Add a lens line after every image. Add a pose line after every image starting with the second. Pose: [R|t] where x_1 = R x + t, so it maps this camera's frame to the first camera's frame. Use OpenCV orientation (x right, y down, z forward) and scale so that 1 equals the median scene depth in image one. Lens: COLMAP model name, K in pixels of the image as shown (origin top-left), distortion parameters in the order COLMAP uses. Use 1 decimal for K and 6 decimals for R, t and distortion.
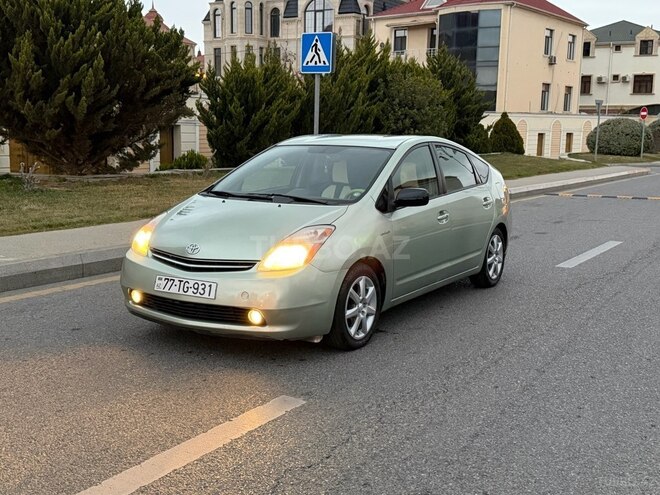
lens RADIAL K [[761.7, 0, 328.8], [0, 761.7, 258.9], [0, 0, 1]] dist [0.088923, -0.016685]
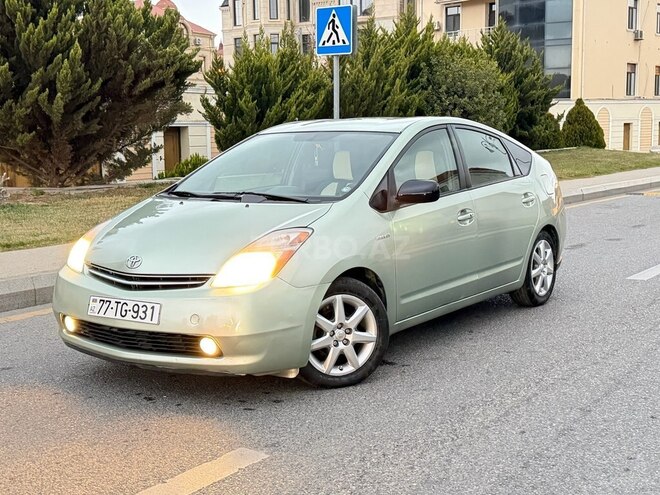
lens RADIAL K [[907.1, 0, 330.0], [0, 907.1, 247.5], [0, 0, 1]] dist [0.102478, -0.071816]
pose [[0.998212, -0.025911, -0.053862, 0.028209], [0.023763, 0.998911, -0.040142, 0.005419], [0.054844, 0.038791, 0.997741, 0.026161]]
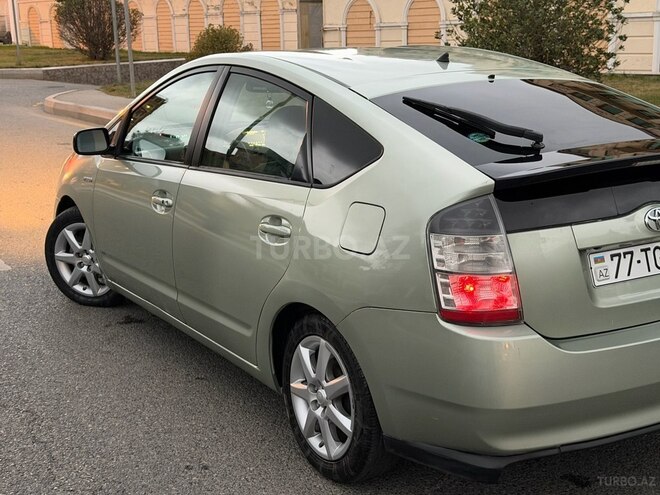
lens RADIAL K [[989.2, 0, 319.5], [0, 989.2, 248.5], [0, 0, 1]] dist [0.130652, -0.094238]
pose [[-0.463699, 0.186552, -0.866130, 0.351206], [-0.131529, 0.952255, 0.275519, -0.113892], [0.876175, 0.241679, -0.417023, 0.679917]]
